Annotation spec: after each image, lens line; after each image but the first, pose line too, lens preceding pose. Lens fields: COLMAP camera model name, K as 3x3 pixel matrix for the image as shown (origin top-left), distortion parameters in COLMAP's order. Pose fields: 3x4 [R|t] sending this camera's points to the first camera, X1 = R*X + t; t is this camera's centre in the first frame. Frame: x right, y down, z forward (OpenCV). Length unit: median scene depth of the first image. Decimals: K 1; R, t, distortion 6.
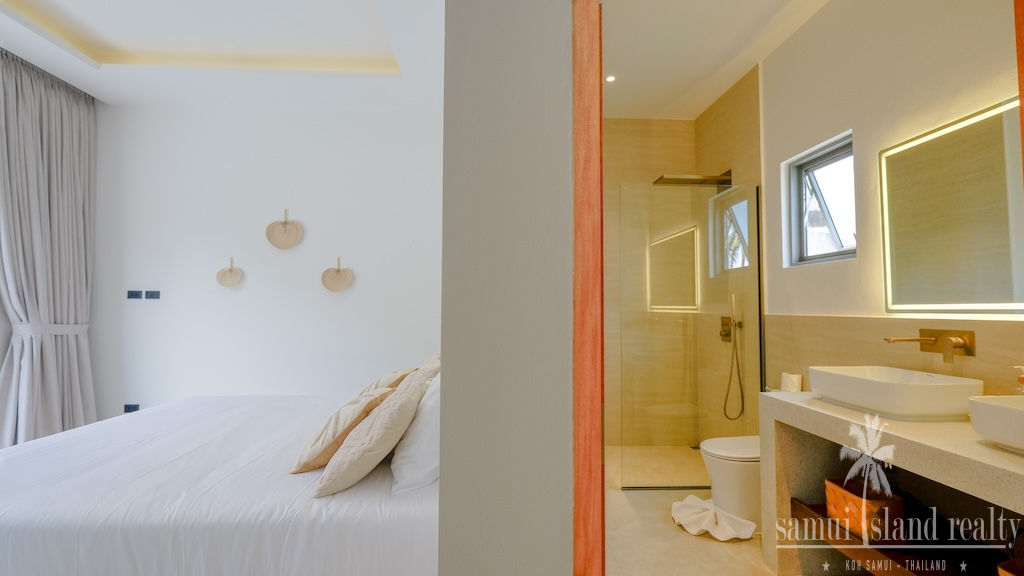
lens RADIAL K [[452.5, 0, 515.0], [0, 452.5, 285.9], [0, 0, 1]] dist [0.002090, -0.002235]
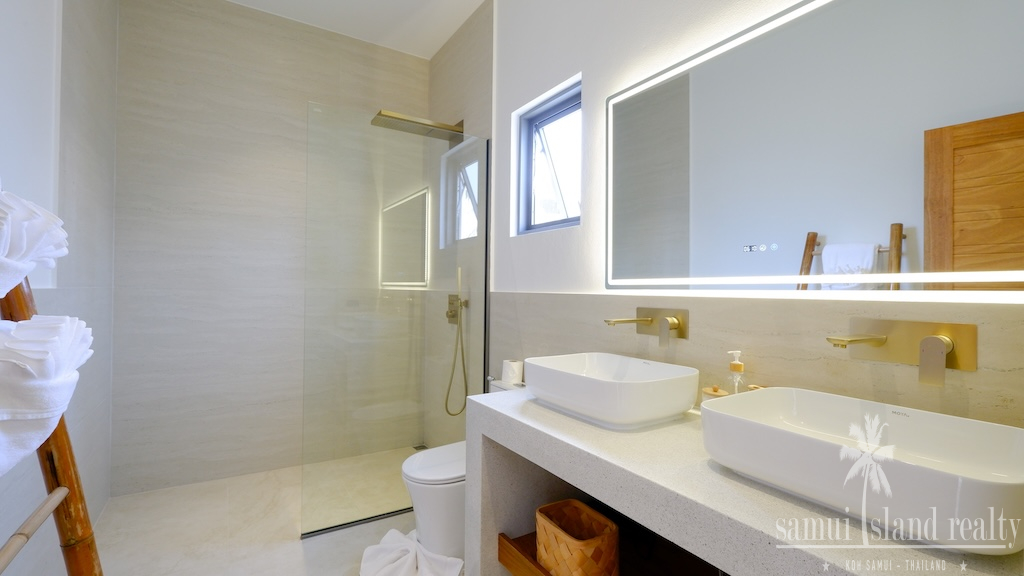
lens RADIAL K [[452.5, 0, 513.2], [0, 452.5, 294.6], [0, 0, 1]] dist [0.002090, -0.002235]
pose [[0.873585, -0.002309, 0.486667, 0.178598], [-0.029705, 0.997871, 0.058057, 0.018419], [-0.485765, -0.065174, 0.871656, 0.241379]]
